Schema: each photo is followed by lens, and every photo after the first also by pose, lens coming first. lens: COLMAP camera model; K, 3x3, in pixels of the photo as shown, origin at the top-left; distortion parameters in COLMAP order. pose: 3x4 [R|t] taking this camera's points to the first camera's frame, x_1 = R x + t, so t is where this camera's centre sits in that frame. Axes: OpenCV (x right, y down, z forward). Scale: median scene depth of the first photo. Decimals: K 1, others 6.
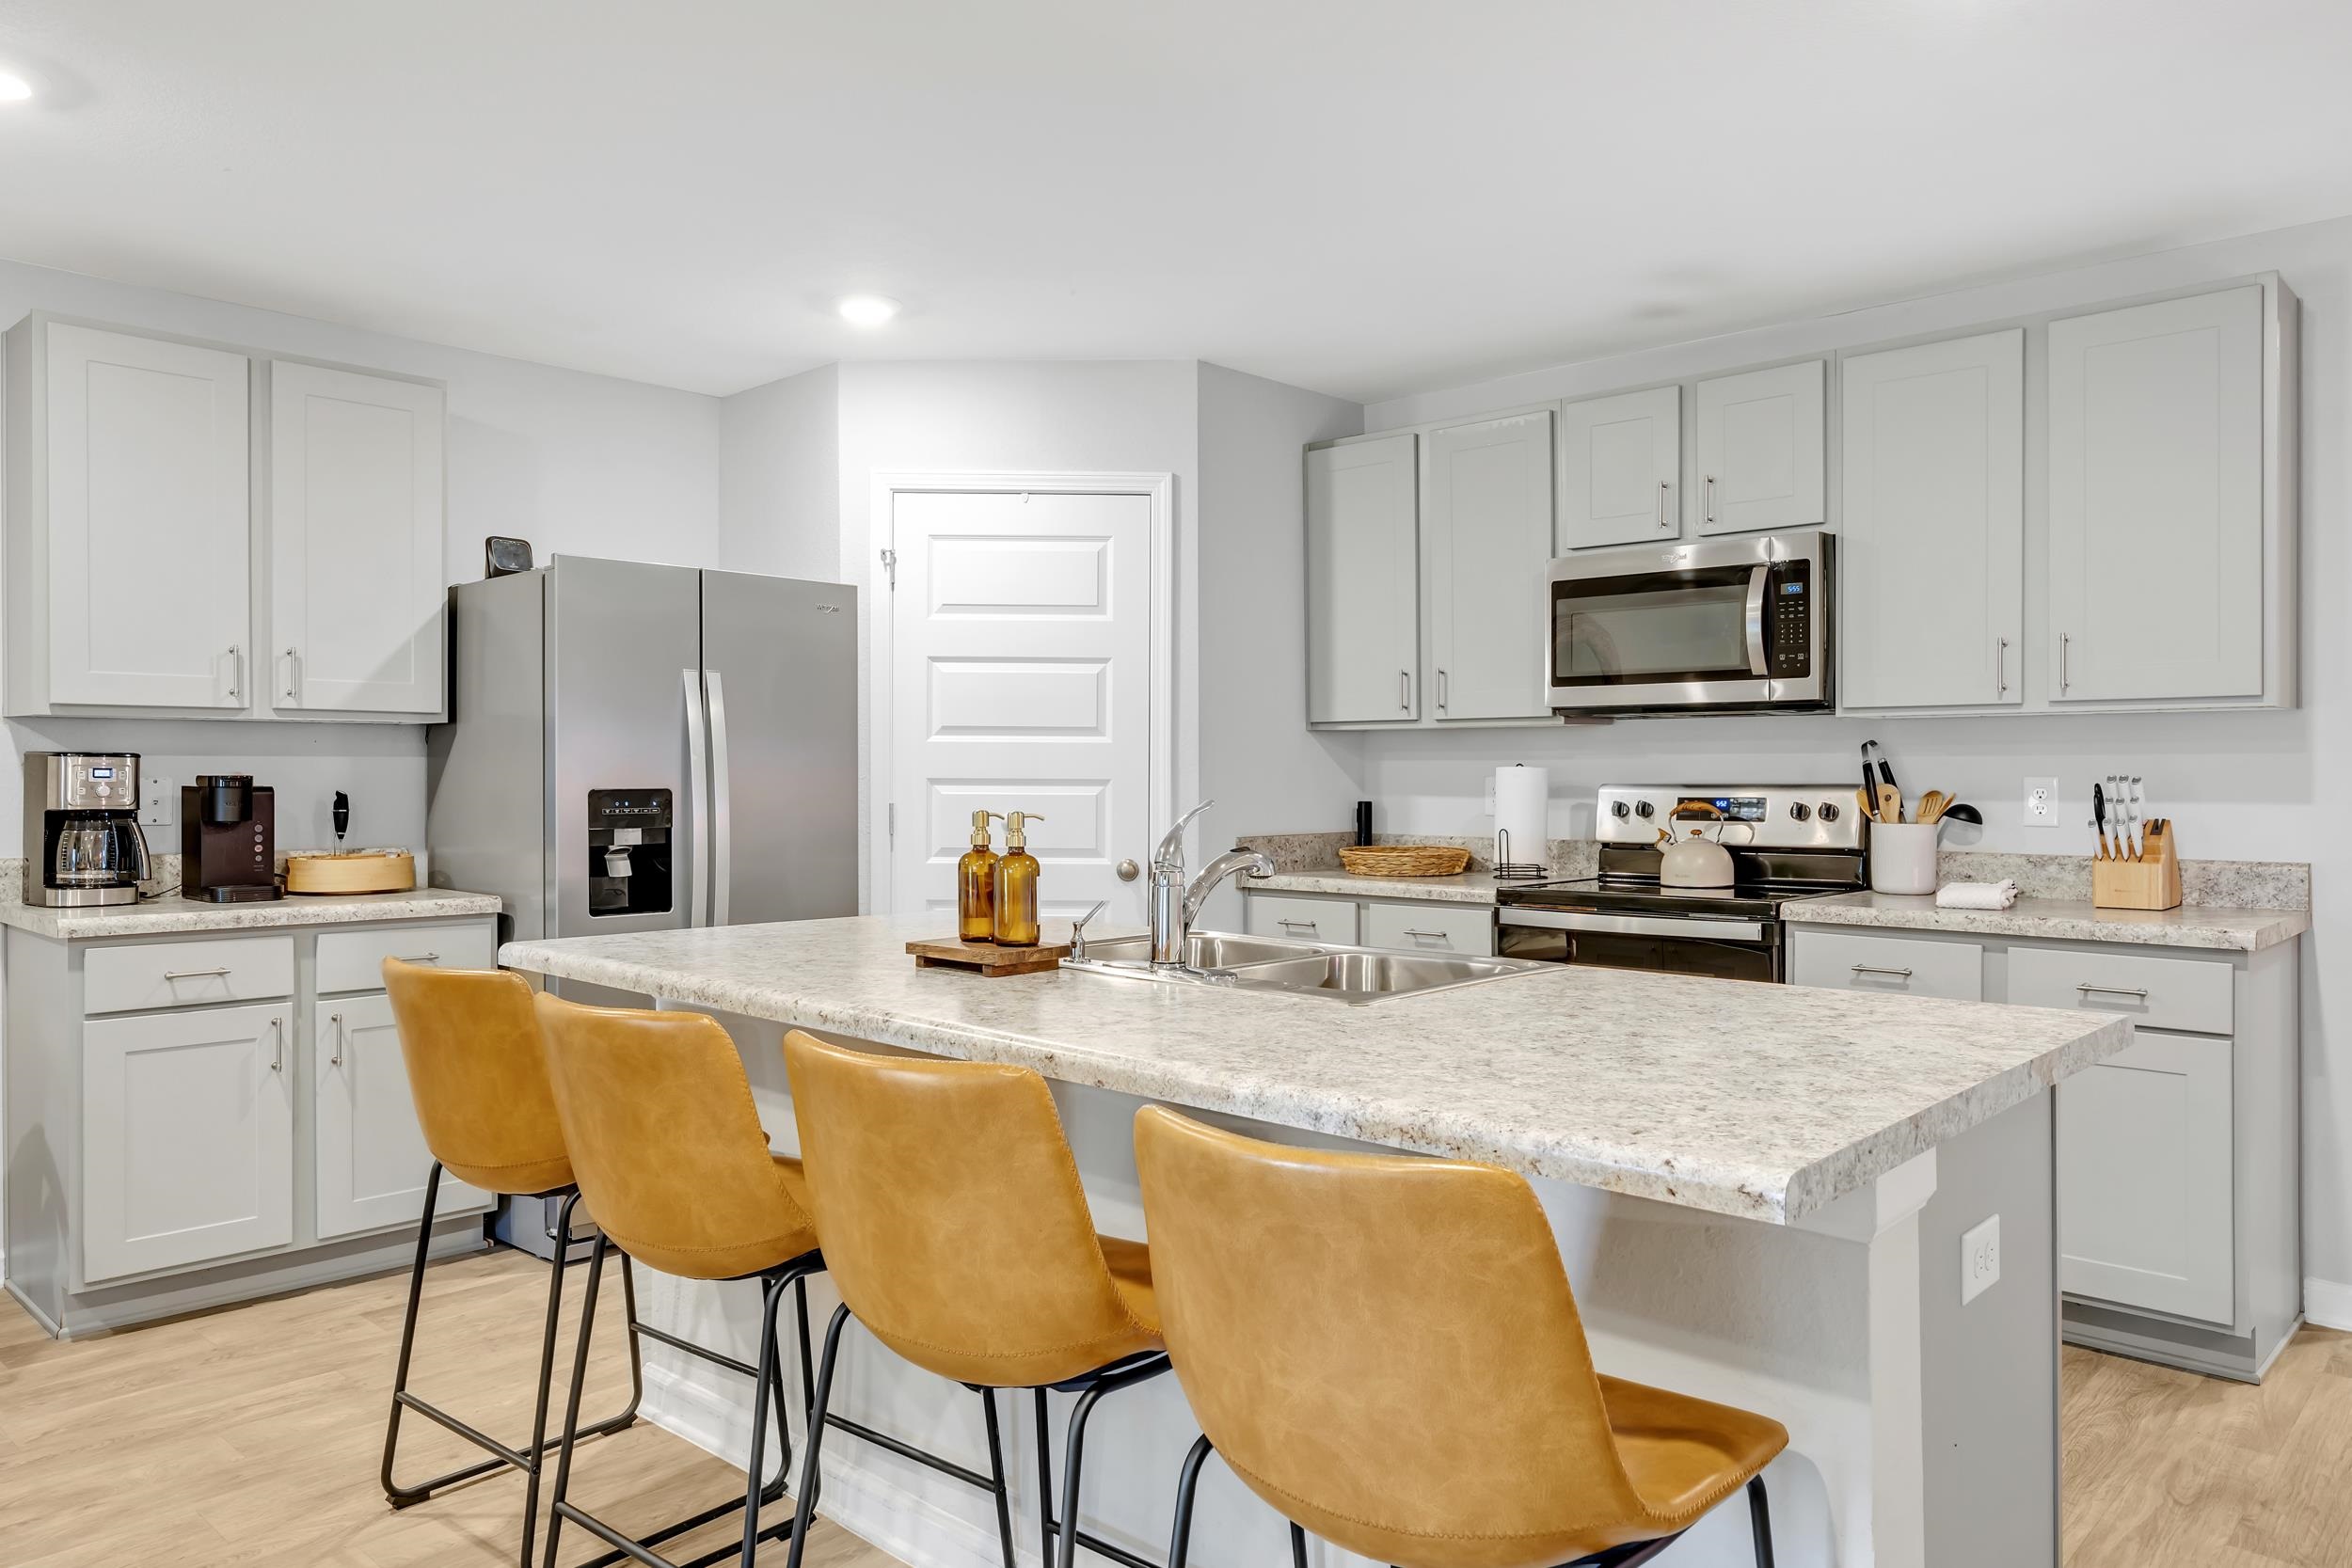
lens RADIAL K [[1571.5, 0, 1181.1], [0, 1571.5, 782.8], [0, 0, 1]] dist [0.001990, 0.002442]
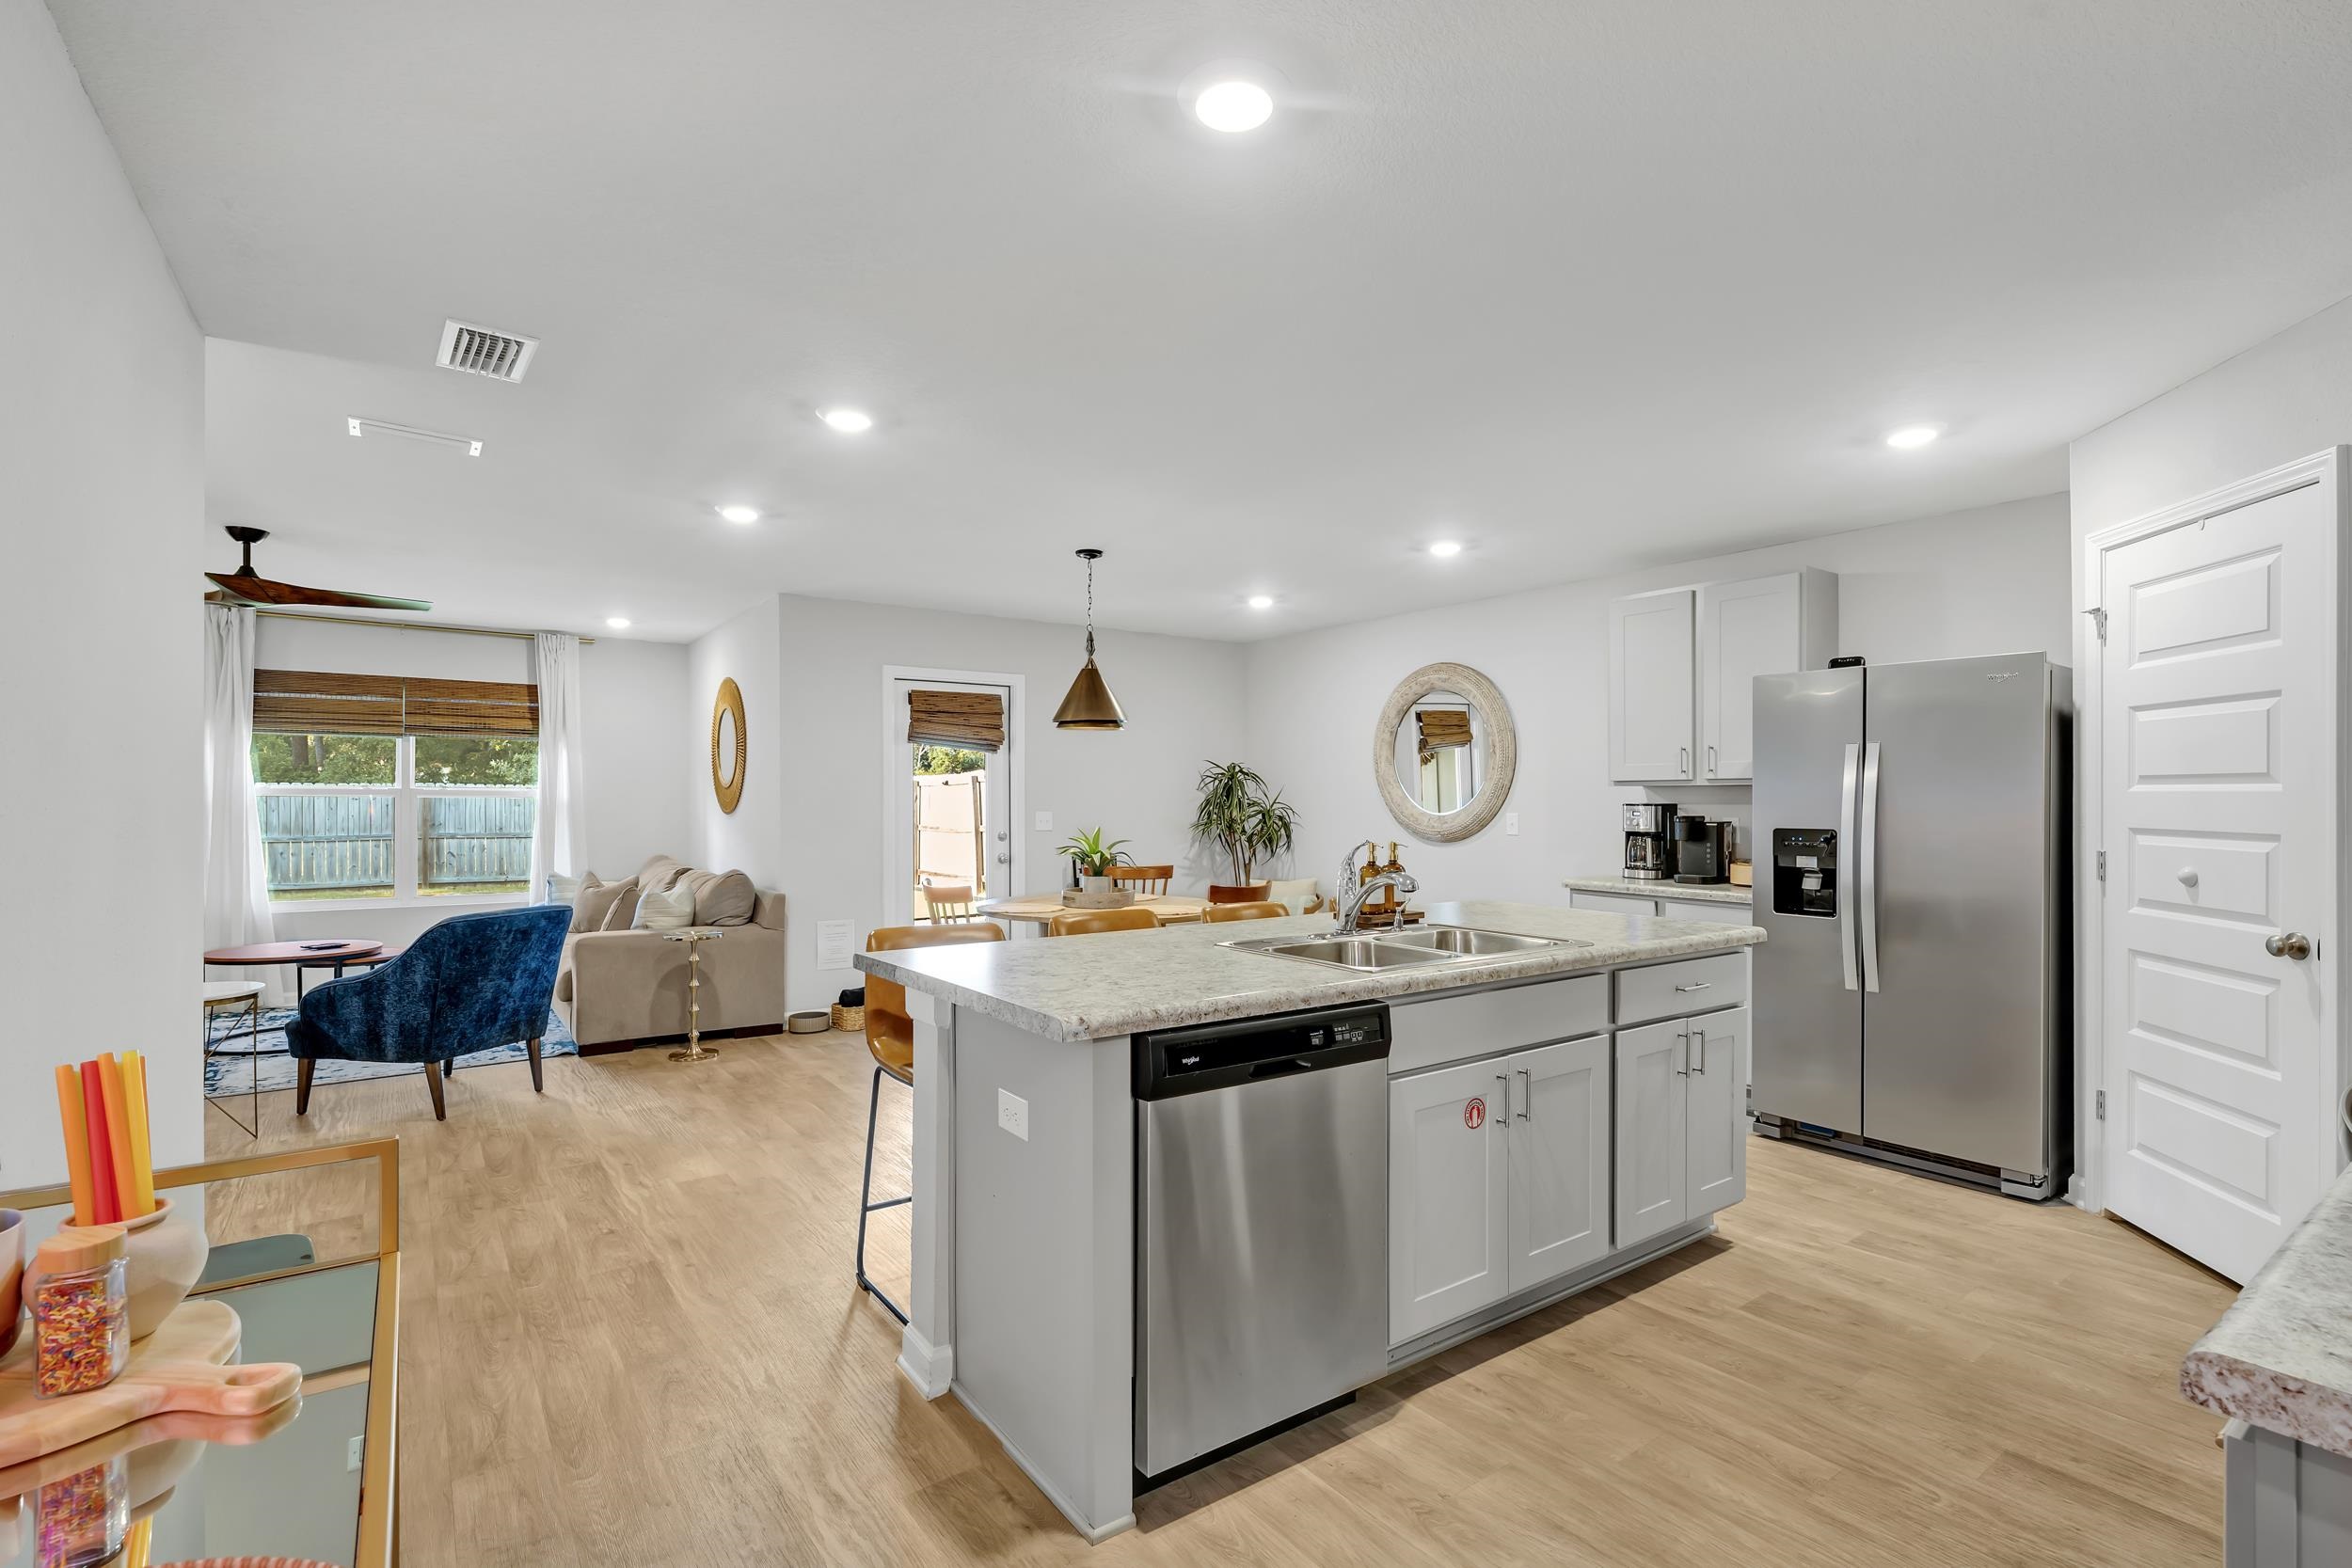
lens RADIAL K [[1076.0, 0, 1181.8], [0, 1076.0, 789.9], [0, 0, 1]] dist [0.004166, 0.000597]
pose [[-0.198417, -0.010171, -0.980065, 0.723386], [-0.009405, 0.999920, -0.008473, -0.017731], [0.980073, 0.007536, -0.198496, 0.619283]]
